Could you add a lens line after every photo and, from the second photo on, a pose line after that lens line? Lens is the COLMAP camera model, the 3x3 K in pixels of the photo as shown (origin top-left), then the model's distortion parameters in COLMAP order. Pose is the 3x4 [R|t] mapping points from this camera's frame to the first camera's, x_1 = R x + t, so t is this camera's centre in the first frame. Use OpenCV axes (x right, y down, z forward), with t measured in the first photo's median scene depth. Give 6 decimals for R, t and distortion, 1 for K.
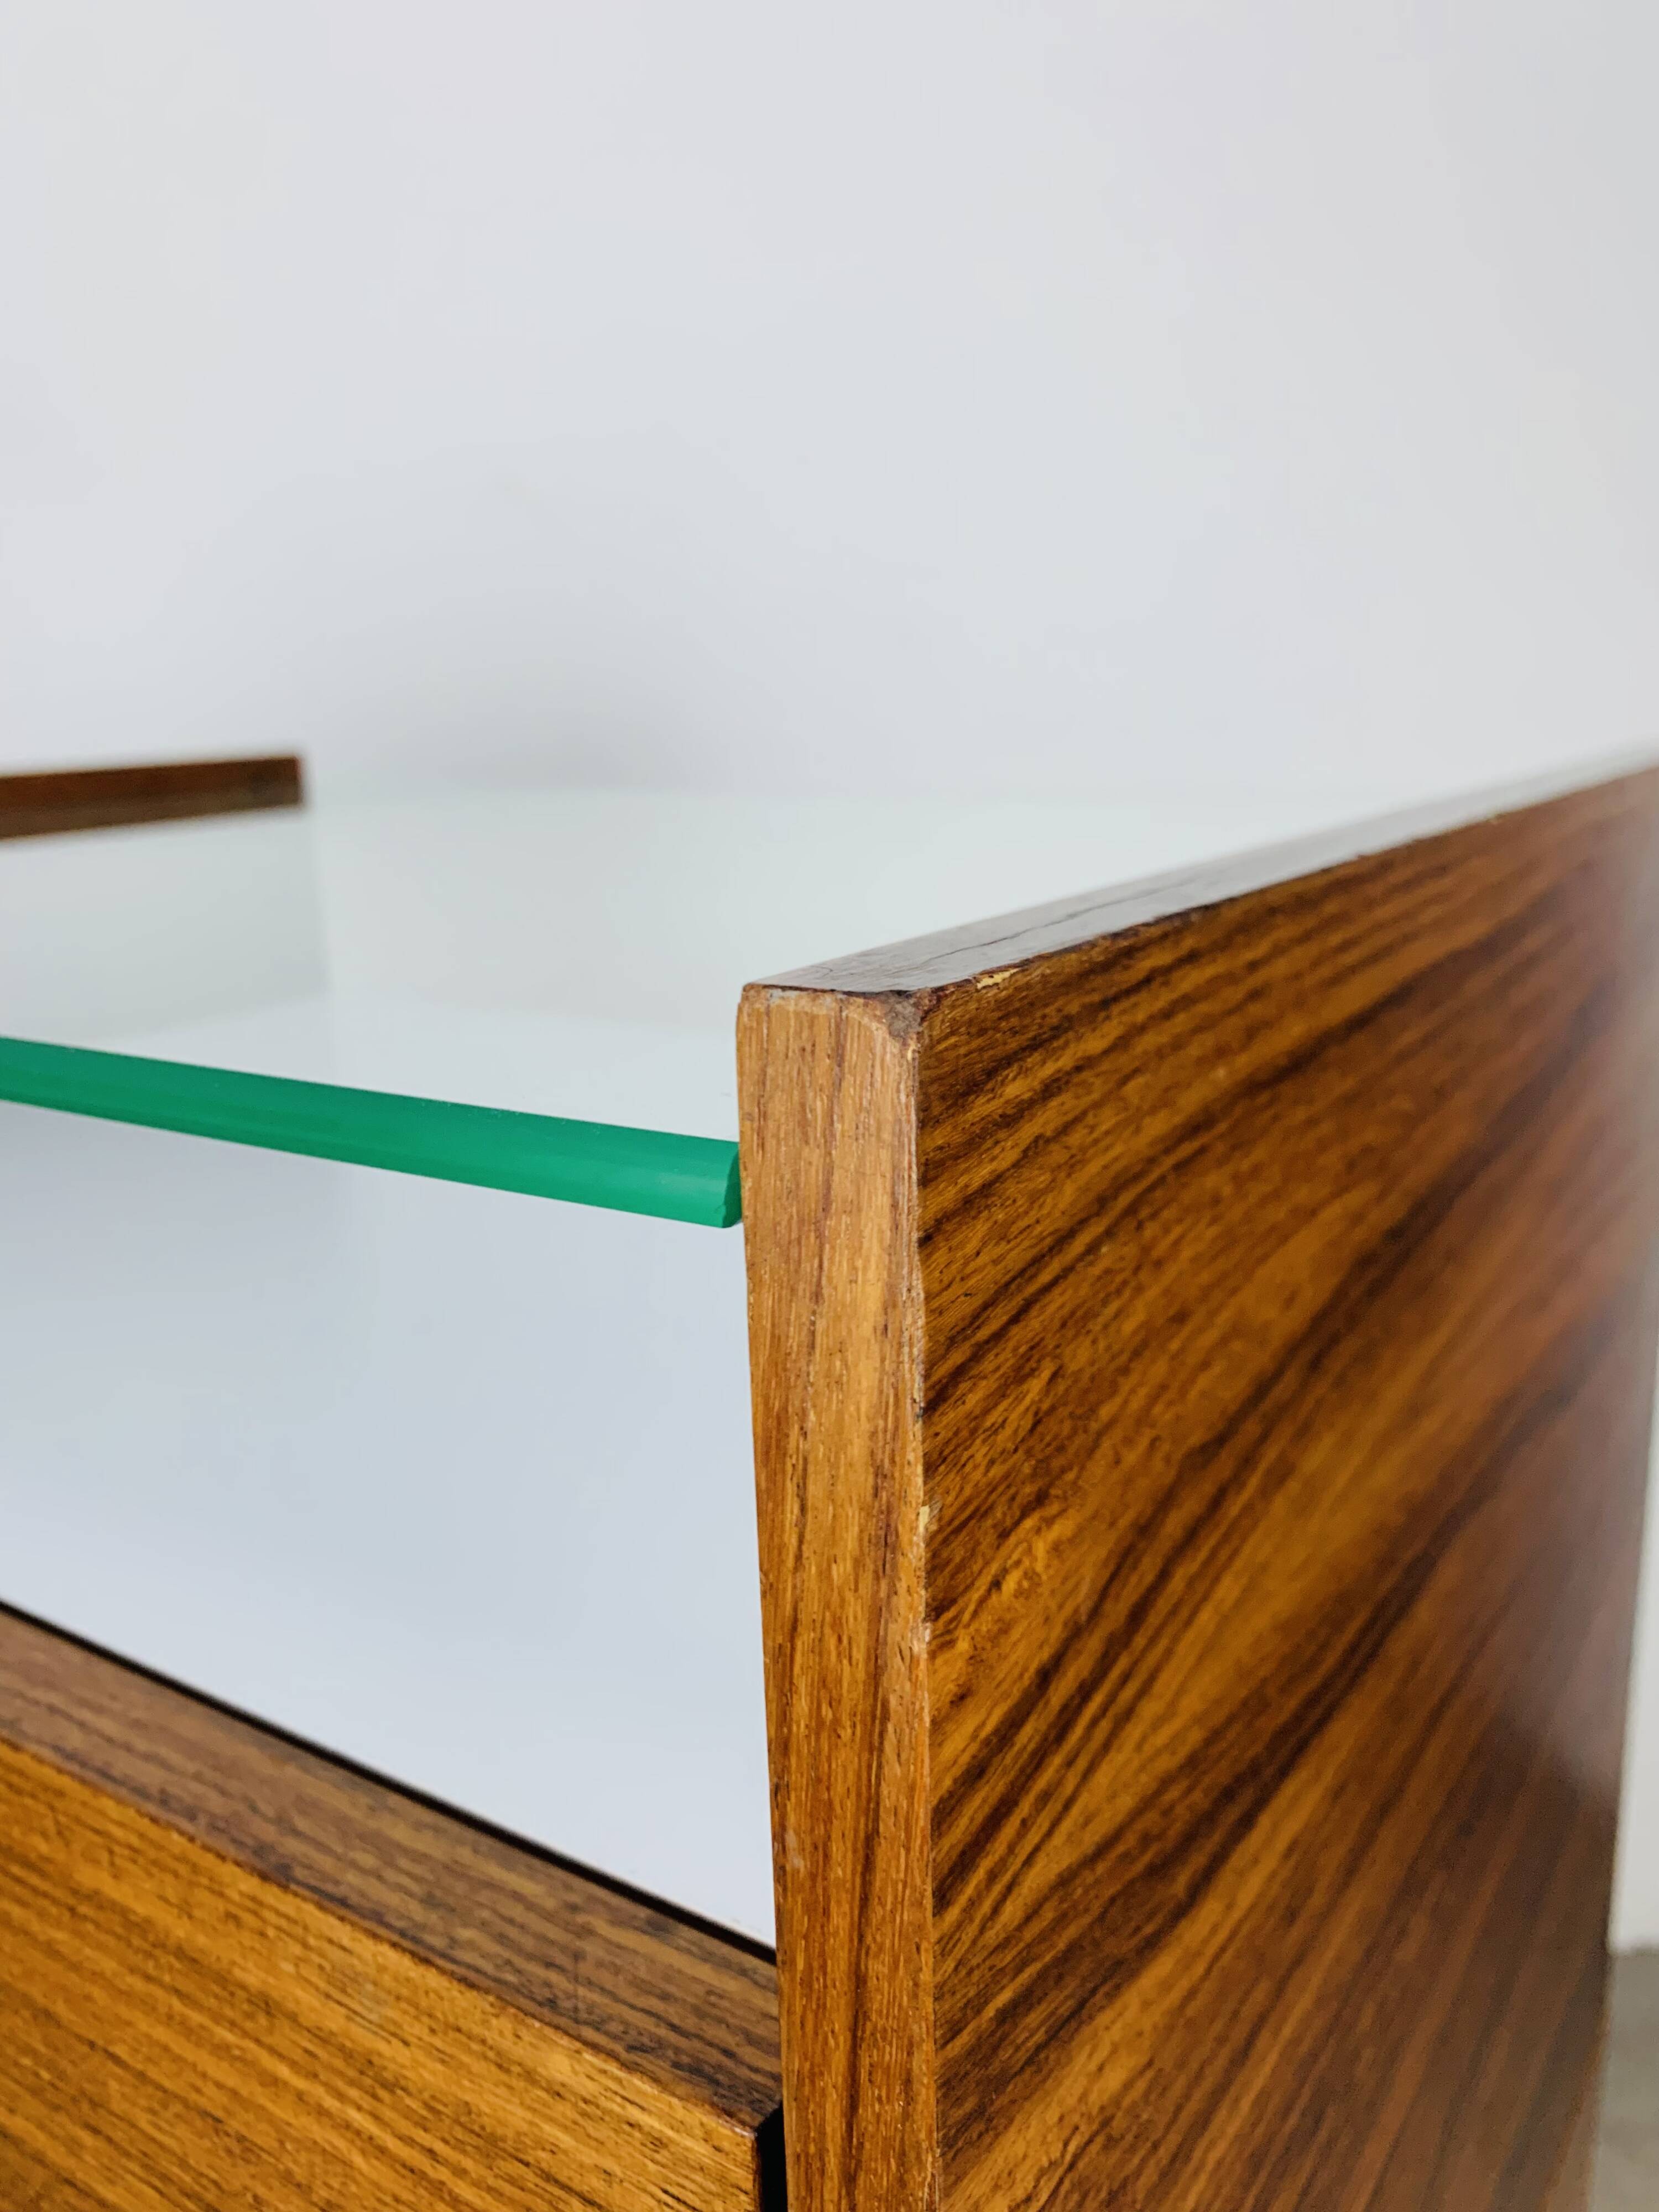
lens RADIAL K [[1697.3, 0, 830.7], [0, 1697.3, 1103.0], [0, 0, 1]] dist [0.006646, -0.013794]
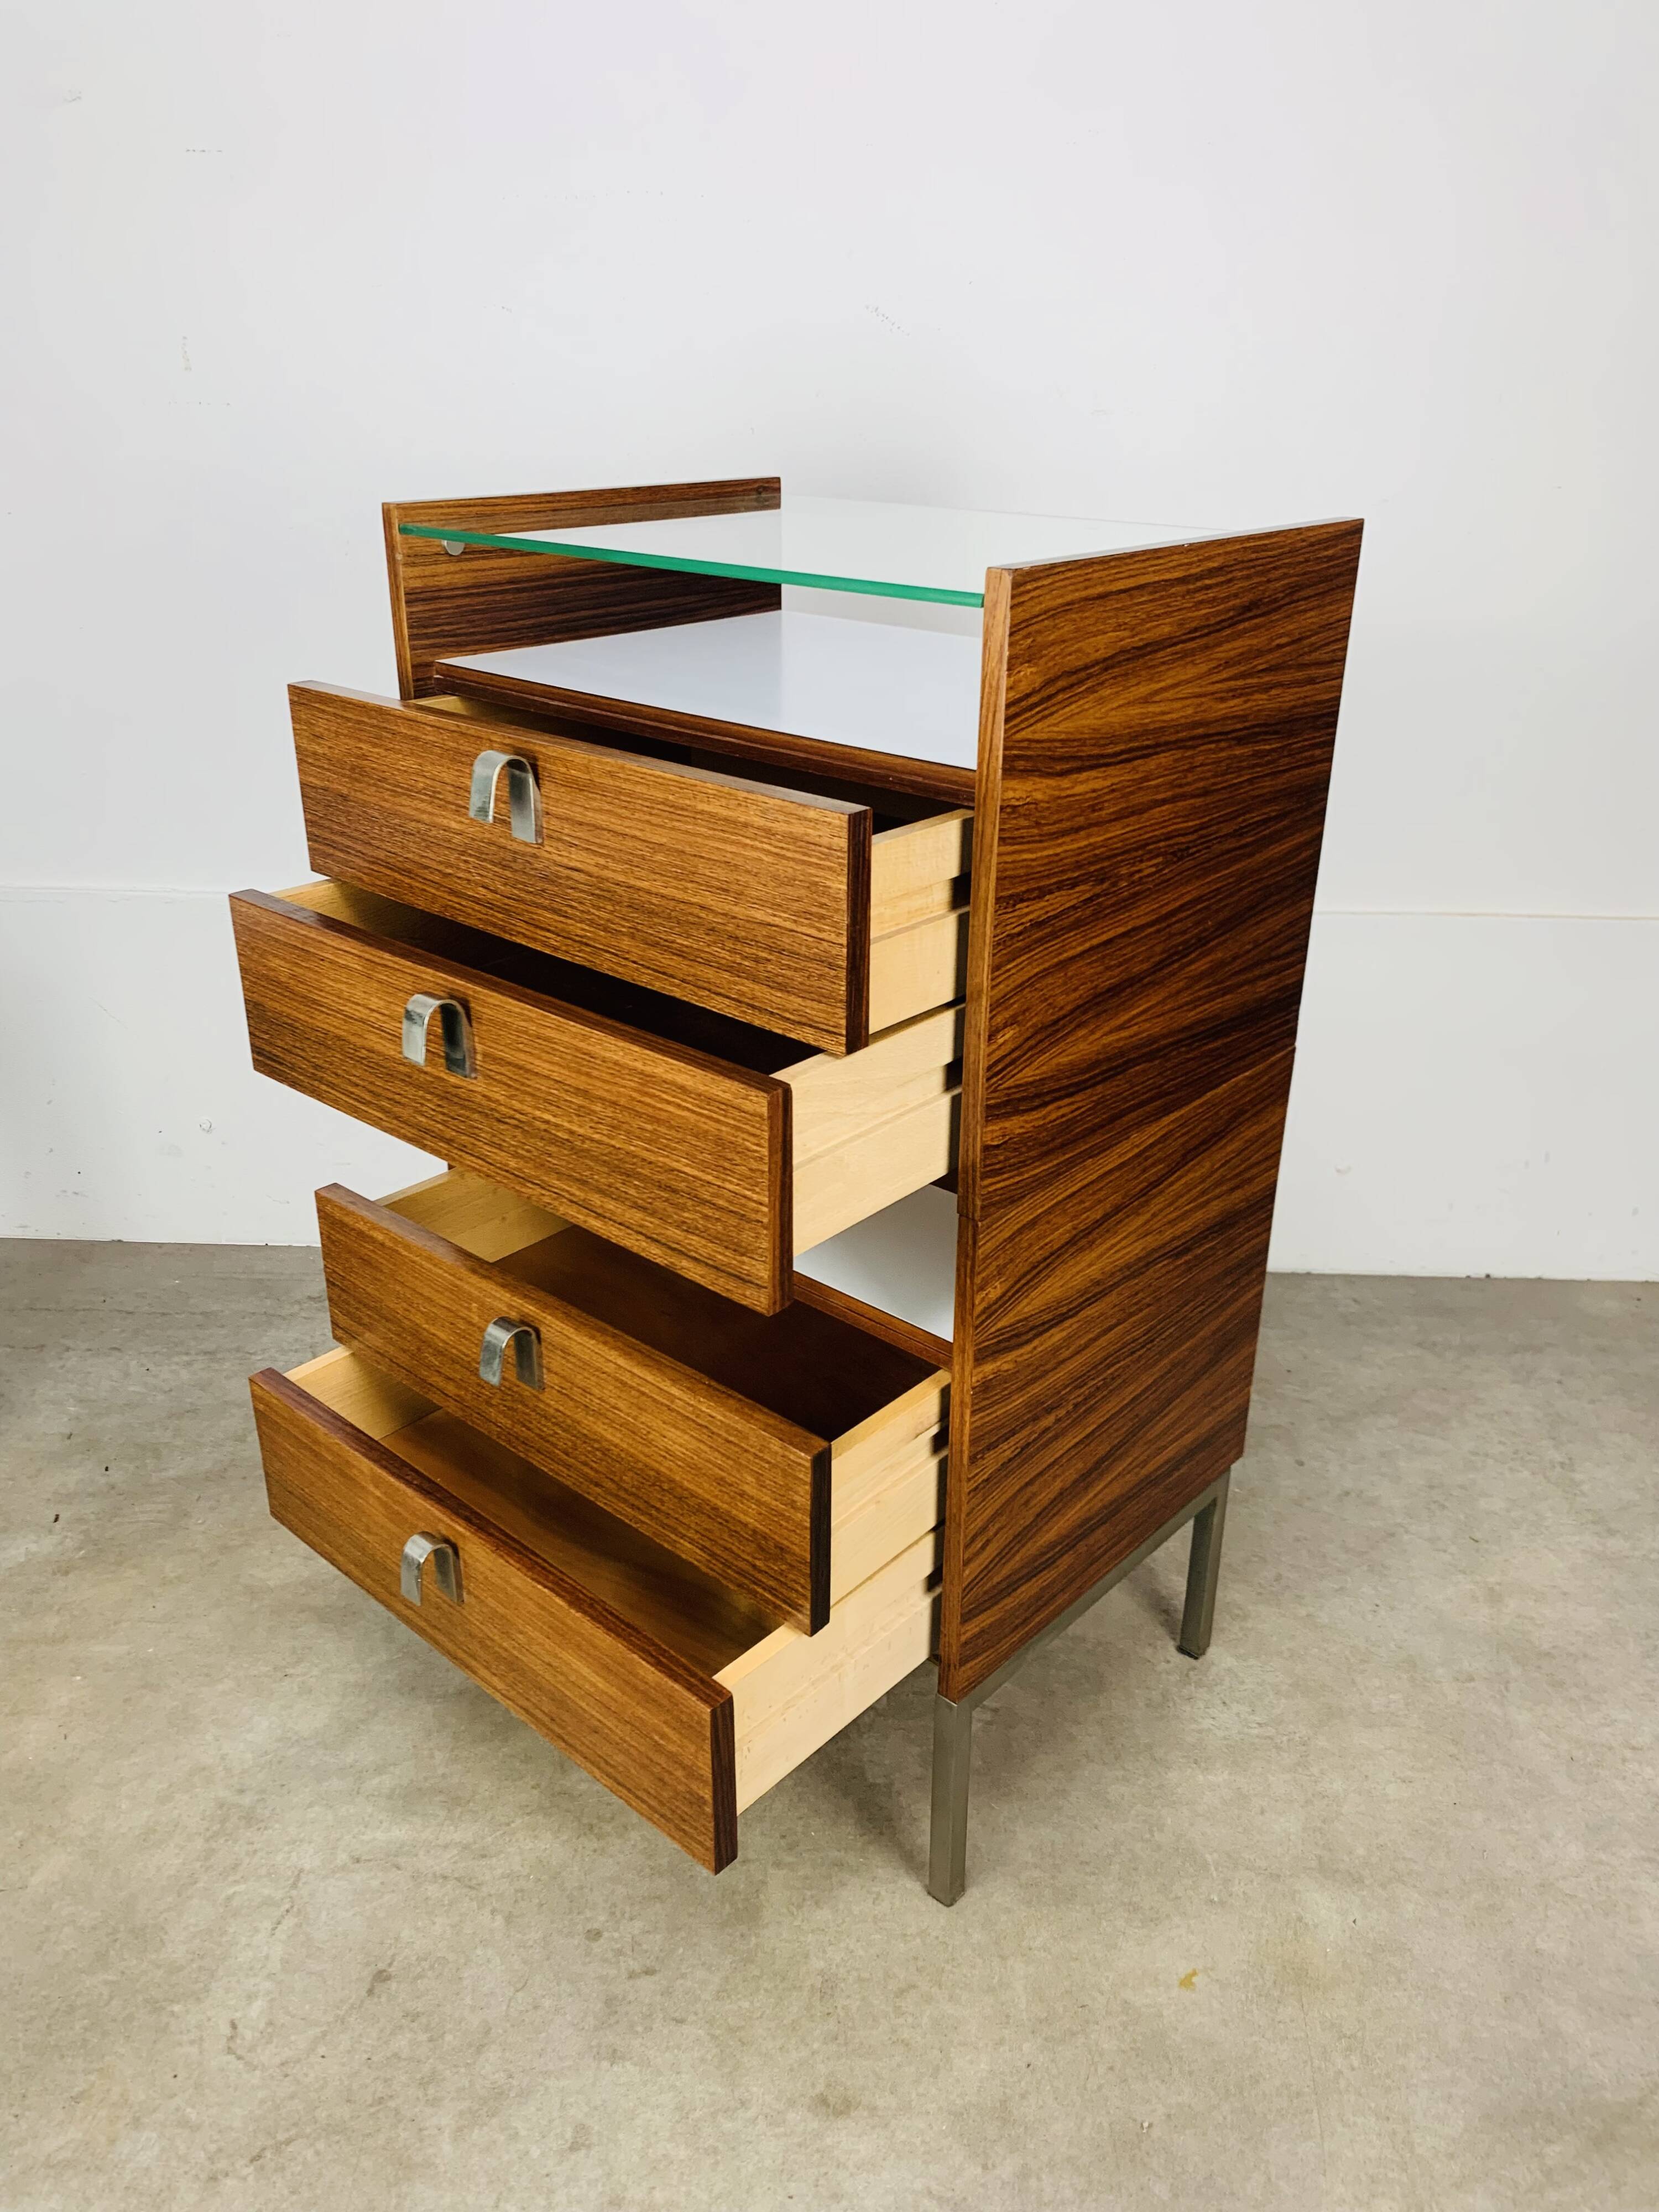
lens RADIAL K [[1697.3, 0, 820.4], [0, 1697.3, 1134.9], [0, 0, 1]] dist [0.006646, -0.013794]
pose [[0.989914, 0.090457, -0.109031, 0.207597], [-0.066608, 0.976422, 0.205337, 0.712545], [0.125034, -0.196004, 0.972599, -5.469518]]
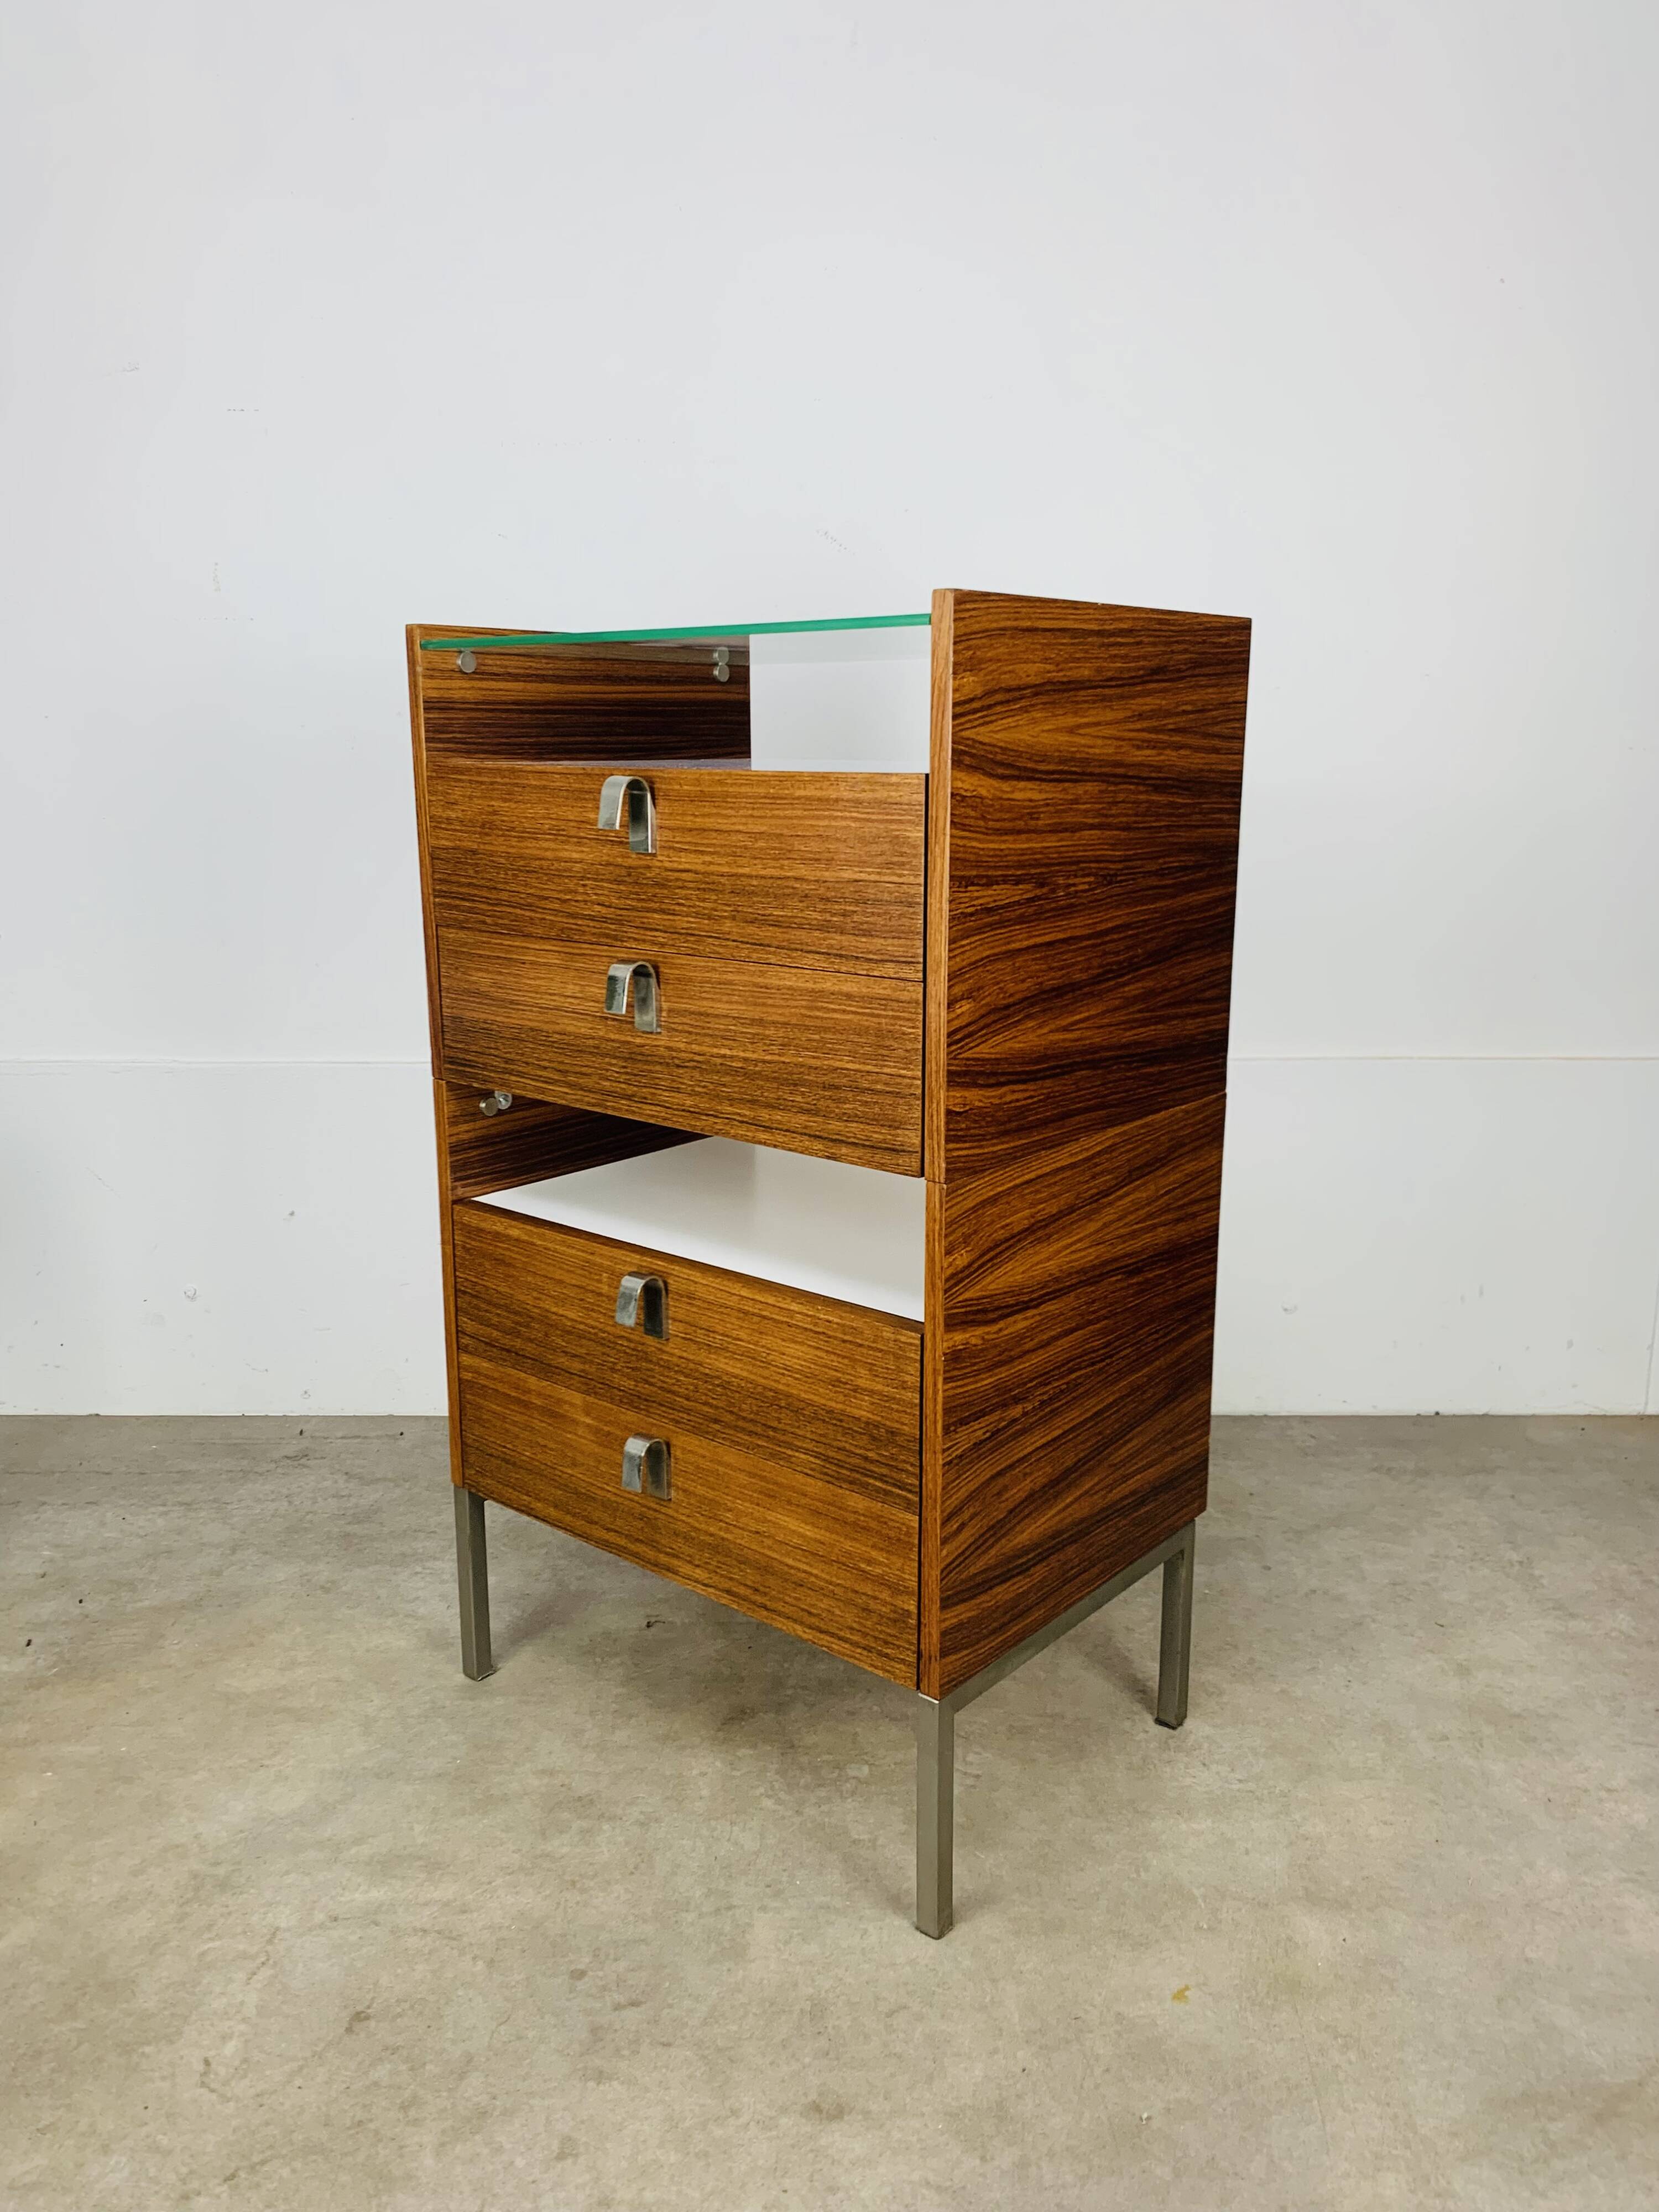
lens RADIAL K [[1697.3, 0, 825.4], [0, 1697.3, 1125.7], [0, 0, 1]] dist [0.006646, -0.013794]
pose [[0.994039, 0.052563, -0.095514, 0.310371], [-0.052548, 0.998615, 0.002674, 2.230178], [0.095522, 0.002361, 0.995425, -6.355664]]
